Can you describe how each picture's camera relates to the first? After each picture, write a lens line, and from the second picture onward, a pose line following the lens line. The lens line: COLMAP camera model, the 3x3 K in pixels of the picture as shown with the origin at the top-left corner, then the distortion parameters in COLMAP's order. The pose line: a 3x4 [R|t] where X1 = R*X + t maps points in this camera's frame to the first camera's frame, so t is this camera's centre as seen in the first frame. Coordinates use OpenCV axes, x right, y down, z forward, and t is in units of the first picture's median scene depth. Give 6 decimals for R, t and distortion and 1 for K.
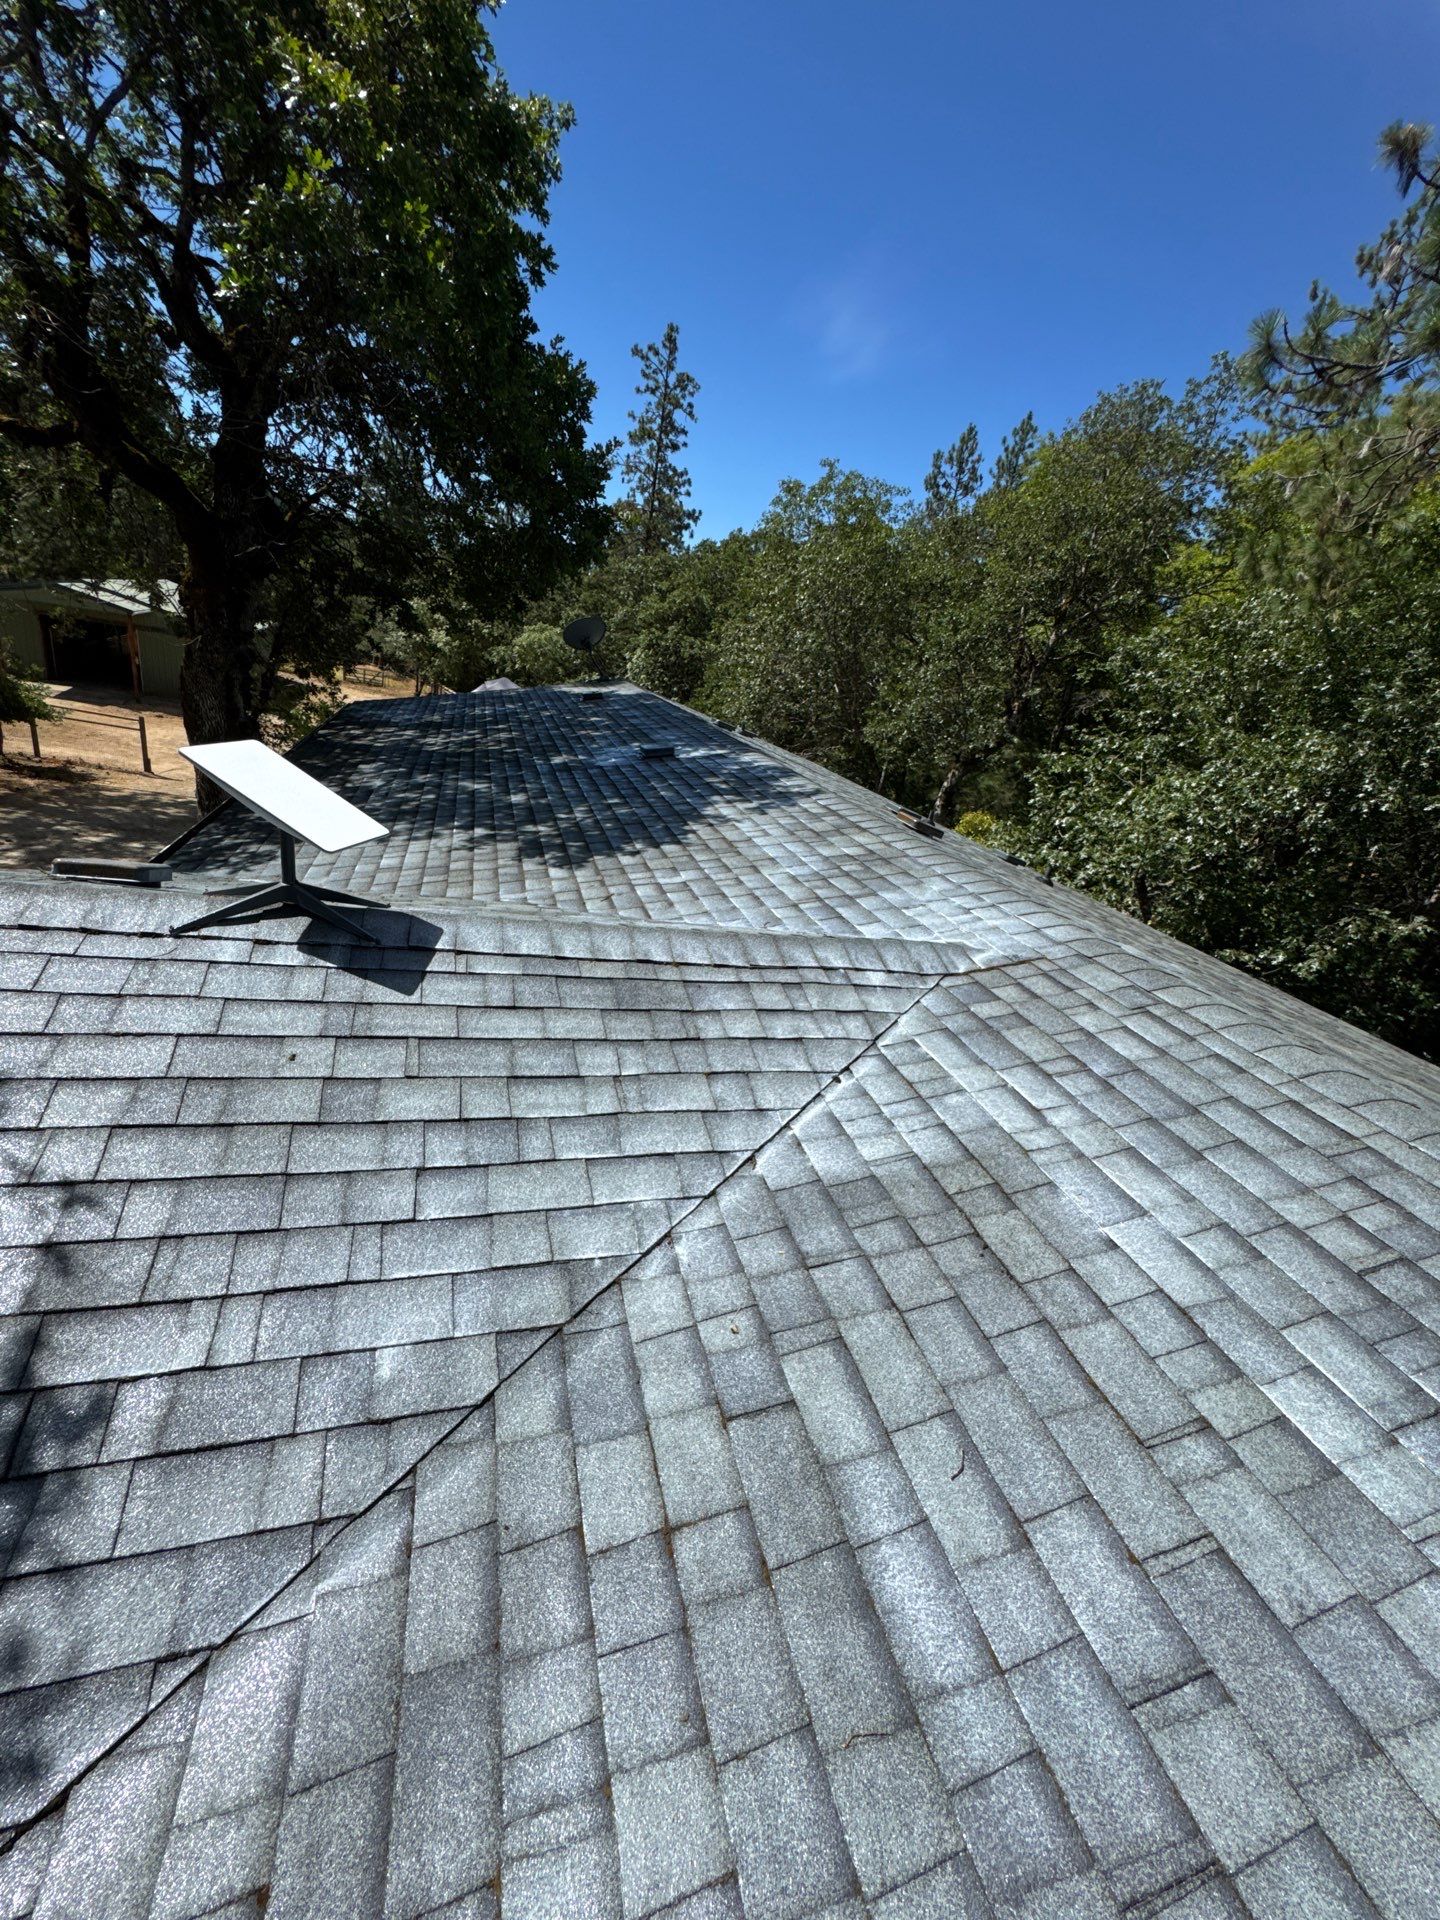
lens RADIAL K [[767.3, 0, 718.7], [0, 767.3, 957.8], [0, 0, 1]] dist [-0.001906, -0.000537]
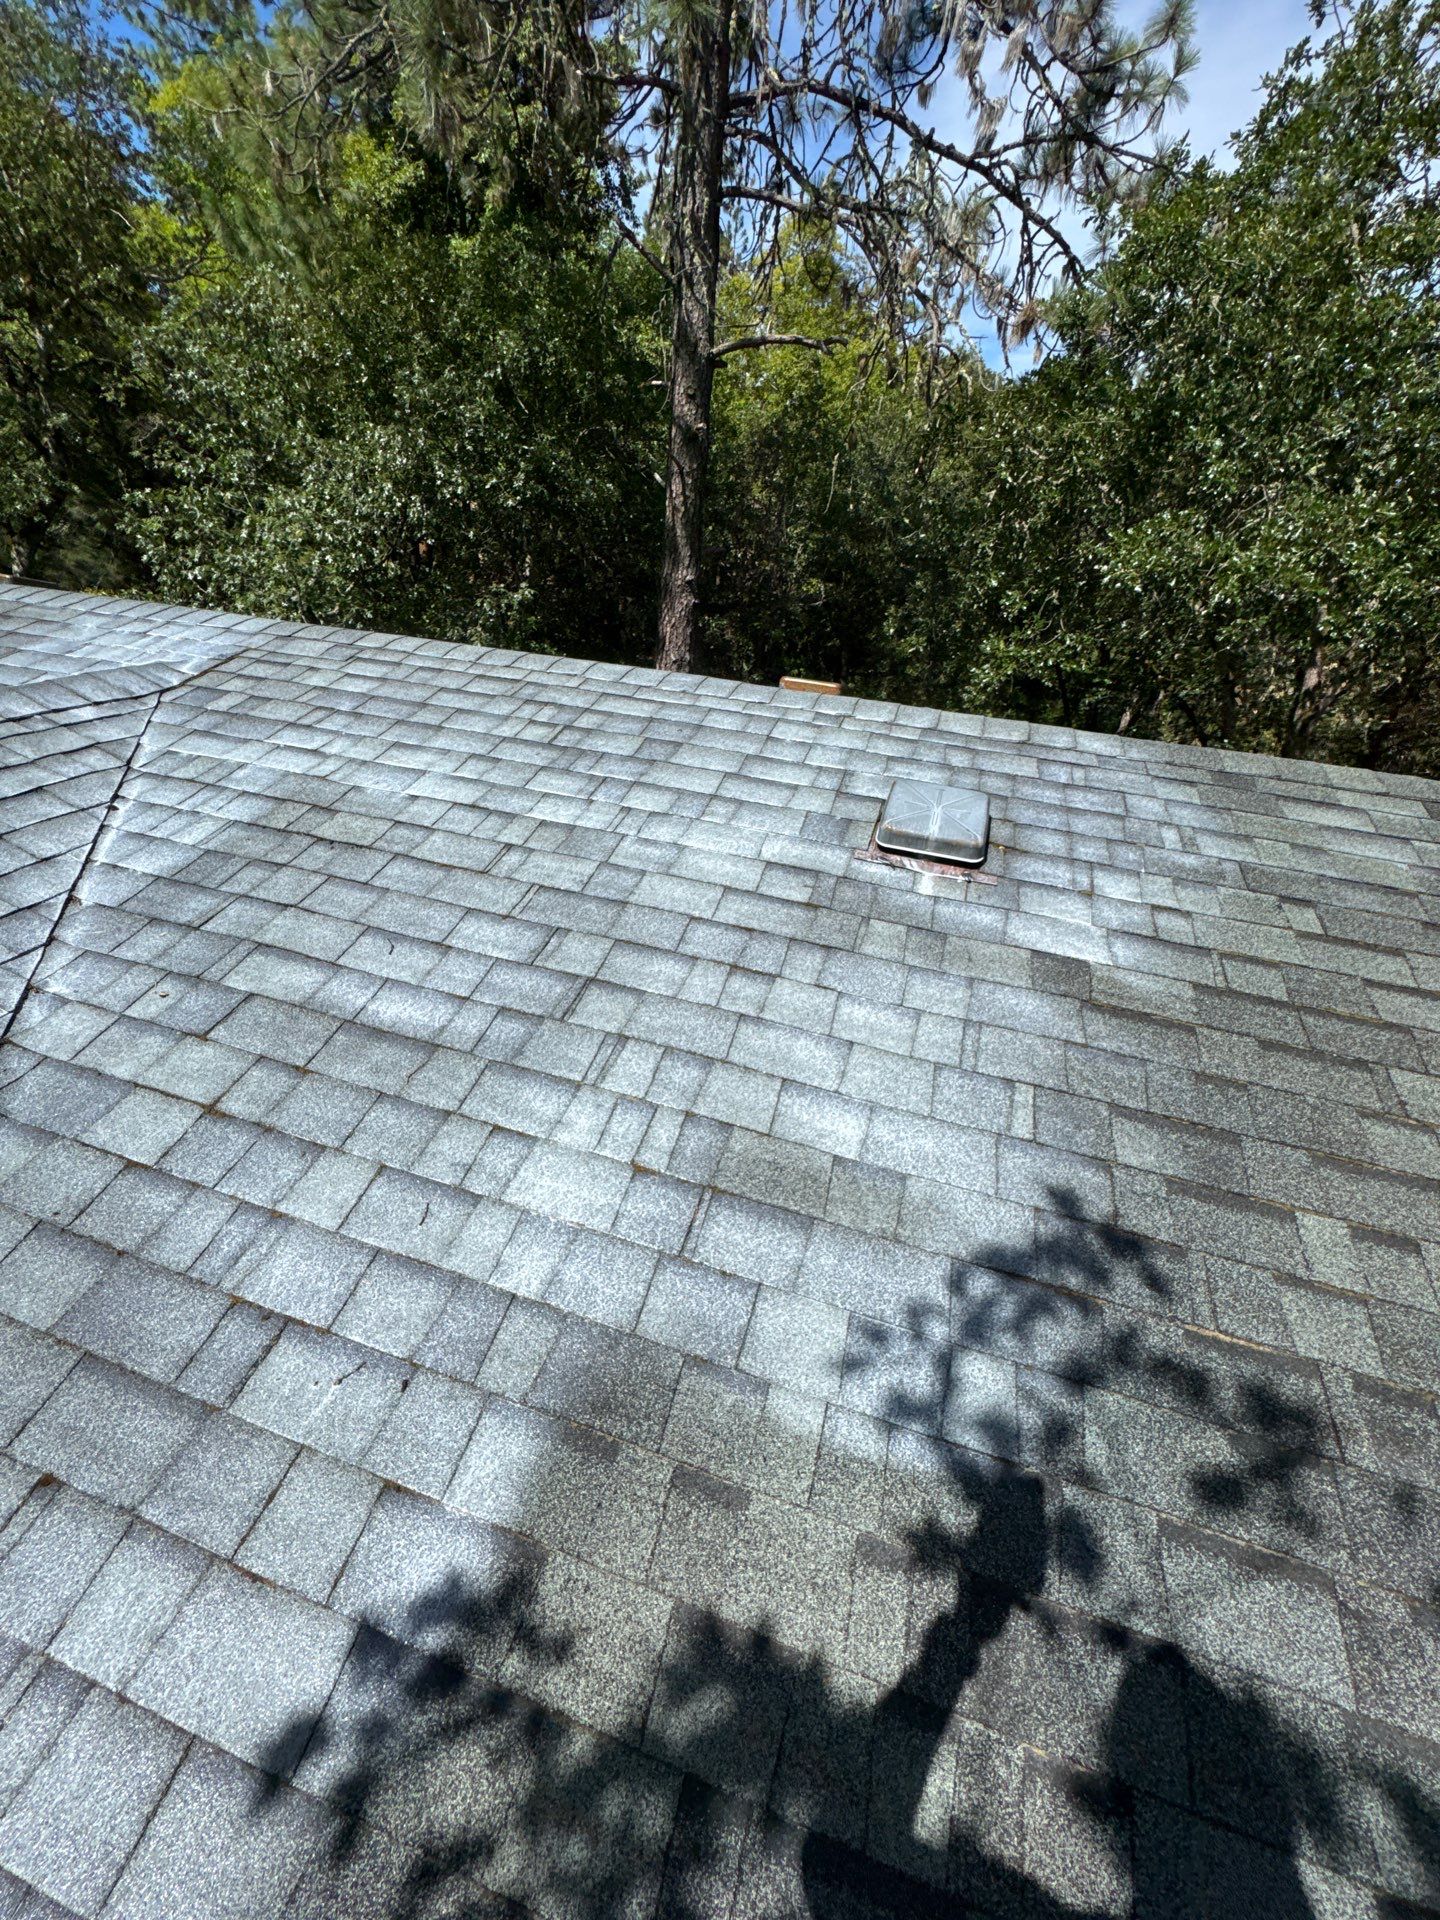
lens RADIAL K [[767.3, 0, 717.2], [0, 767.3, 959.4], [0, 0, 1]] dist [-0.001906, -0.000537]
pose [[0.548720, -0.532232, 0.644698, -0.142841], [0.334283, 0.846516, 0.414325, 0.171840], [-0.766264, -0.011837, 0.642417, -0.178260]]
